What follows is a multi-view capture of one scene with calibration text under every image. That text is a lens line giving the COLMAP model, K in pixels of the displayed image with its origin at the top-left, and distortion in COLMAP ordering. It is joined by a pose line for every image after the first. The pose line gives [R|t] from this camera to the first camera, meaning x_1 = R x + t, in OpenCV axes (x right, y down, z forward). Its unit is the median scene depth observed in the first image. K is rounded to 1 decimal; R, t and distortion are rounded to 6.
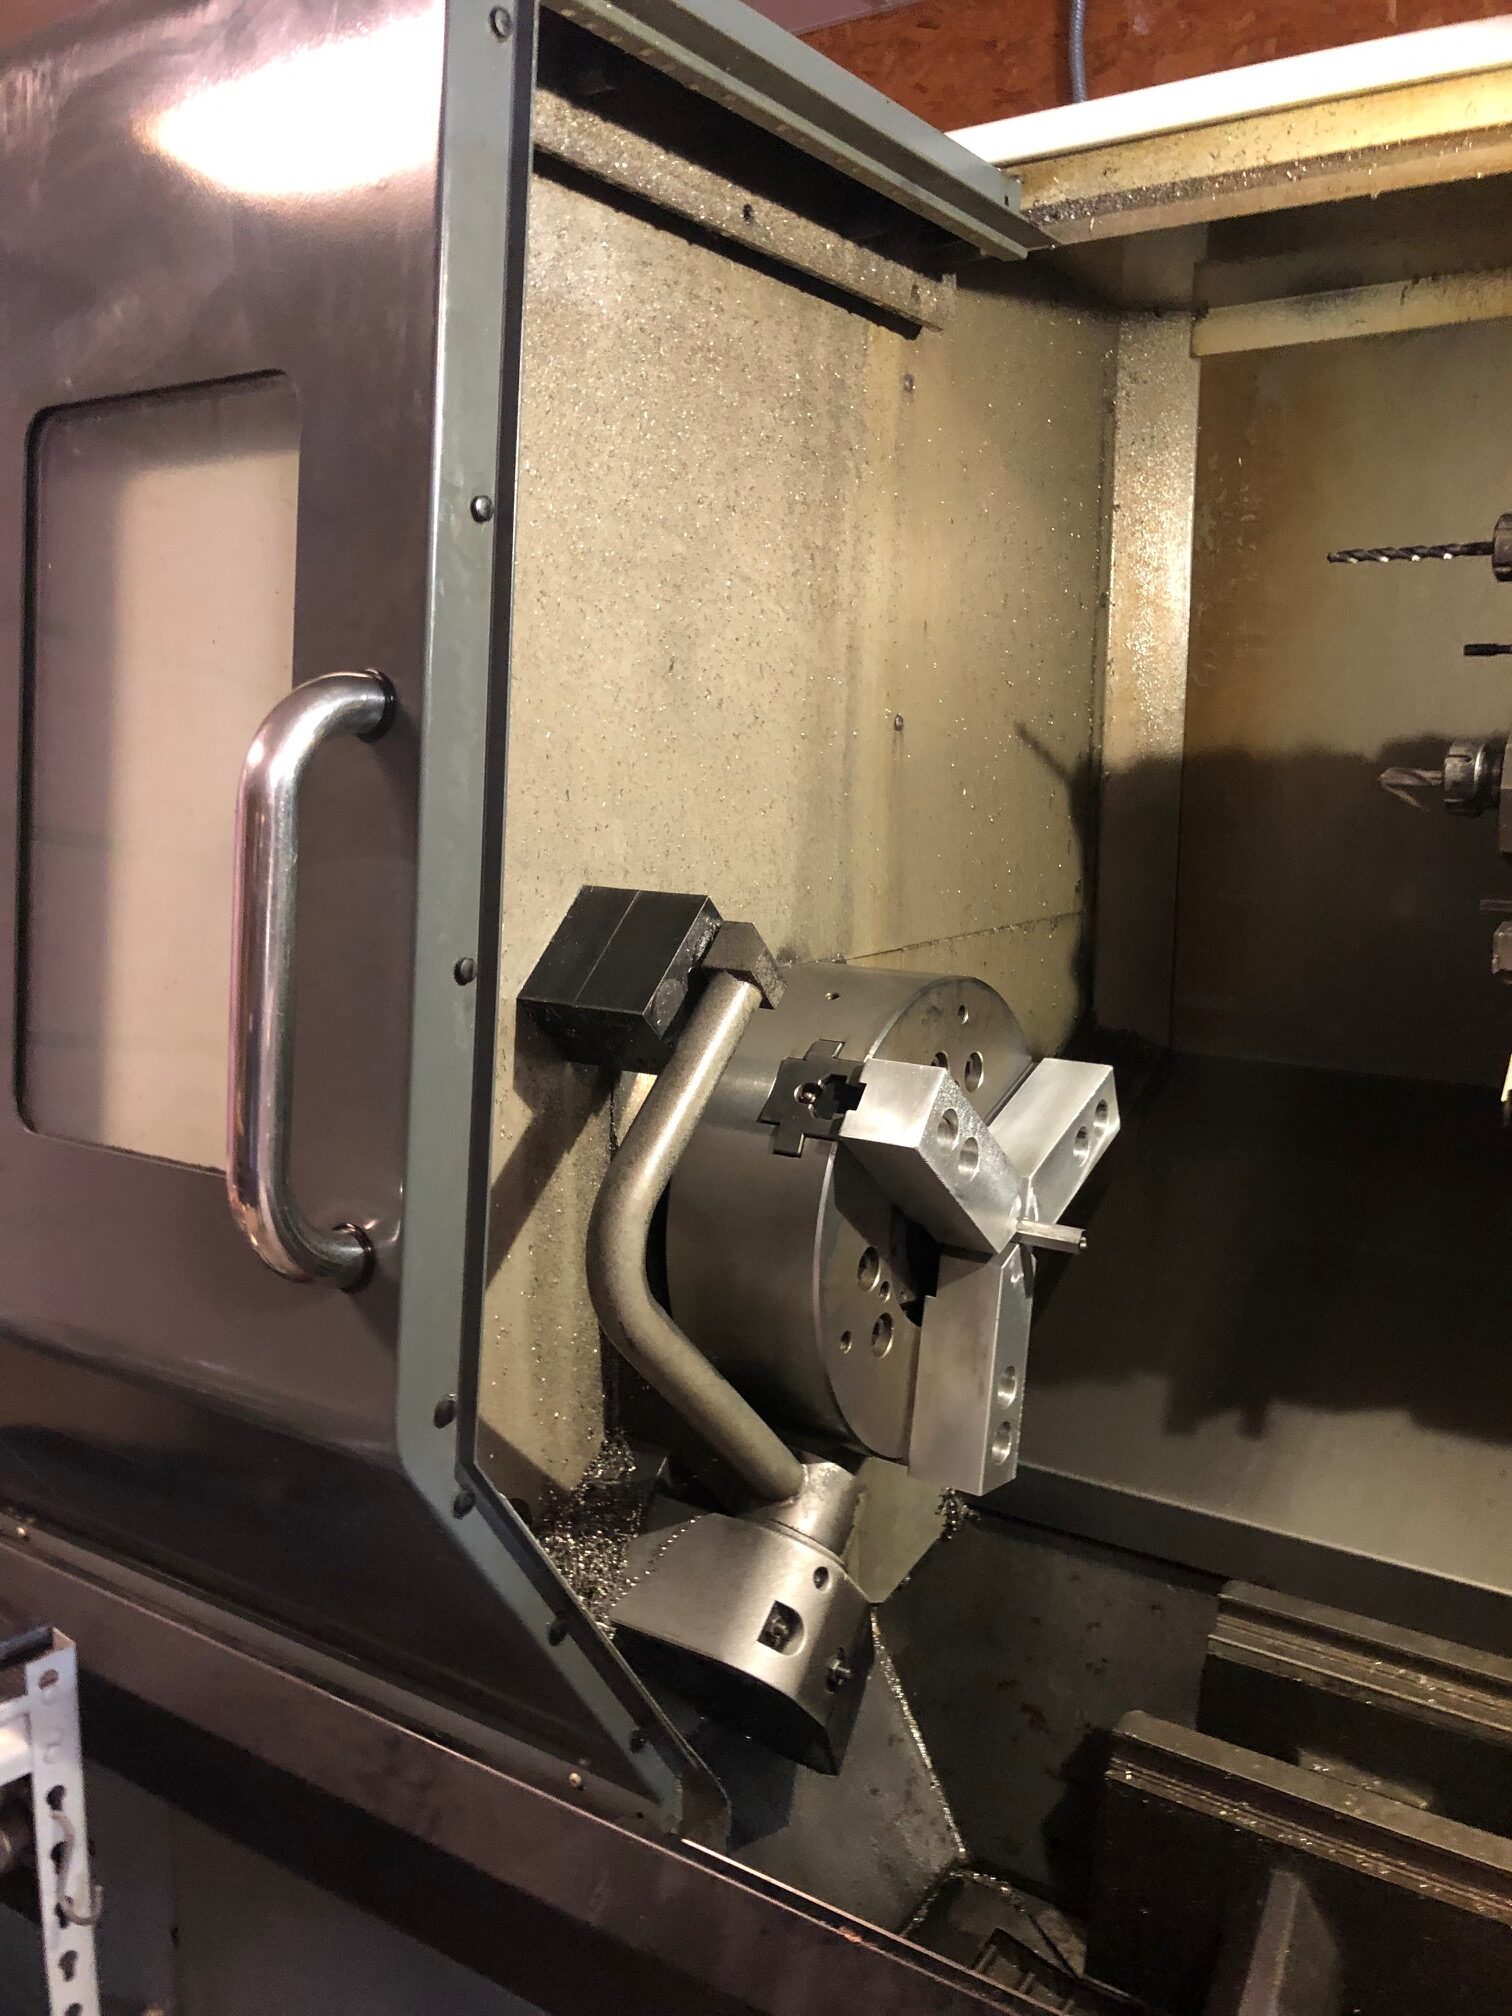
lens RADIAL K [[1648.0, 0, 755.2], [0, 1648.0, 1037.5], [0, 0, 1]] dist [0.012850, -0.017281]
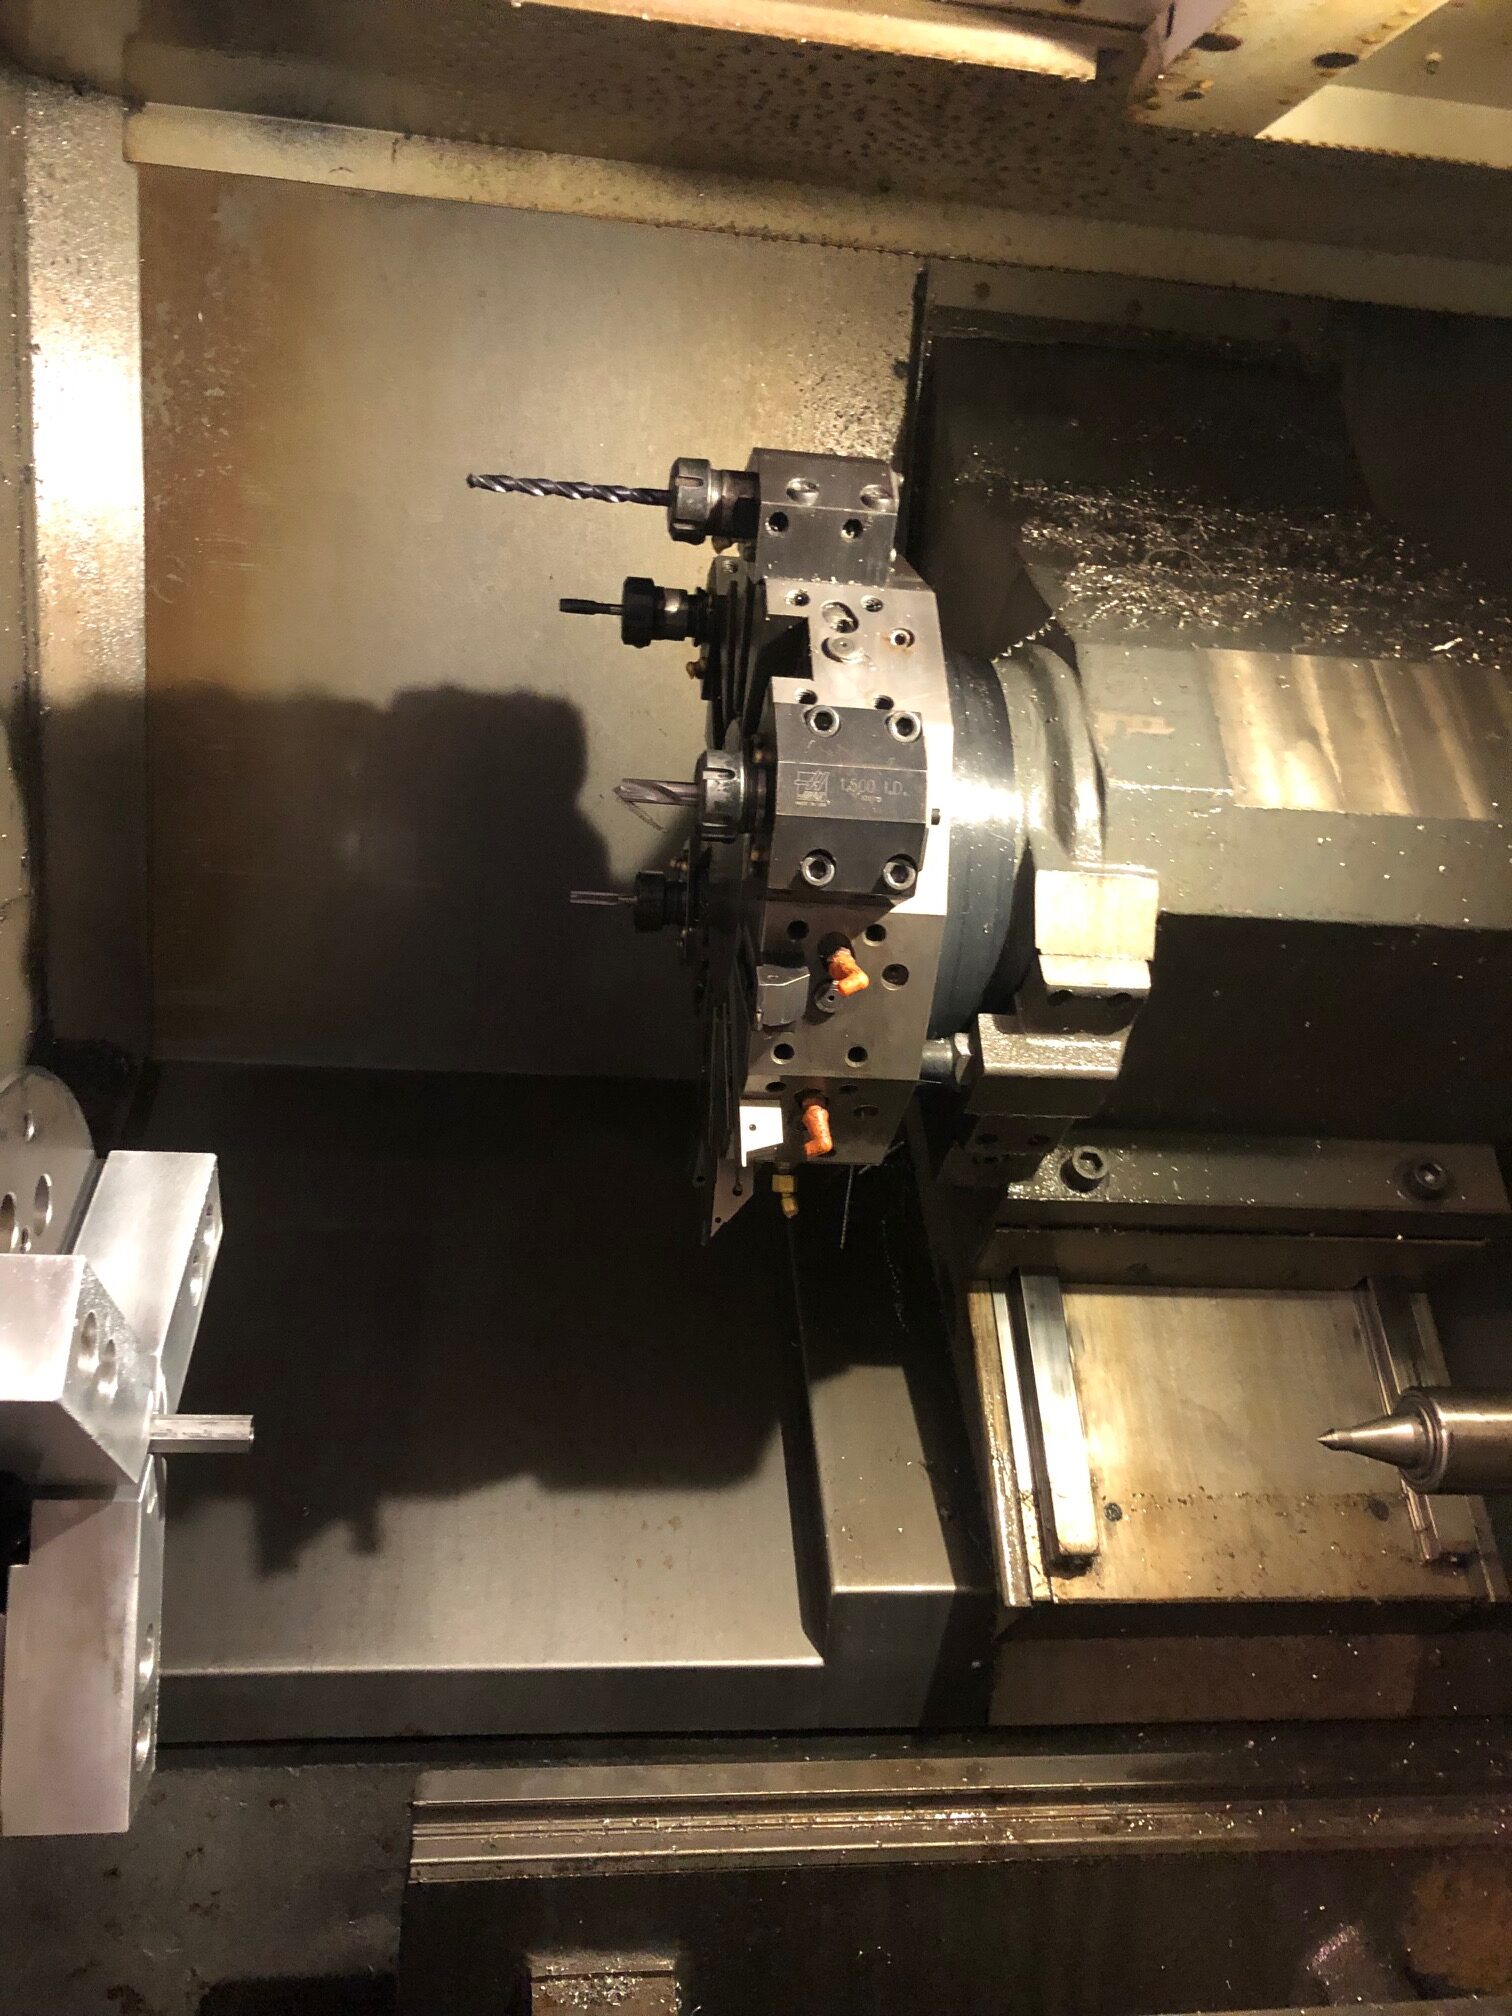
lens RADIAL K [[1648.0, 0, 755.2], [0, 1648.0, 1037.5], [0, 0, 1]] dist [0.012850, -0.017281]
pose [[0.745722, -0.097621, 0.659066, -0.070142], [0.050268, 0.994632, 0.090448, -0.076738], [-0.664358, -0.034319, 0.746626, 0.264096]]
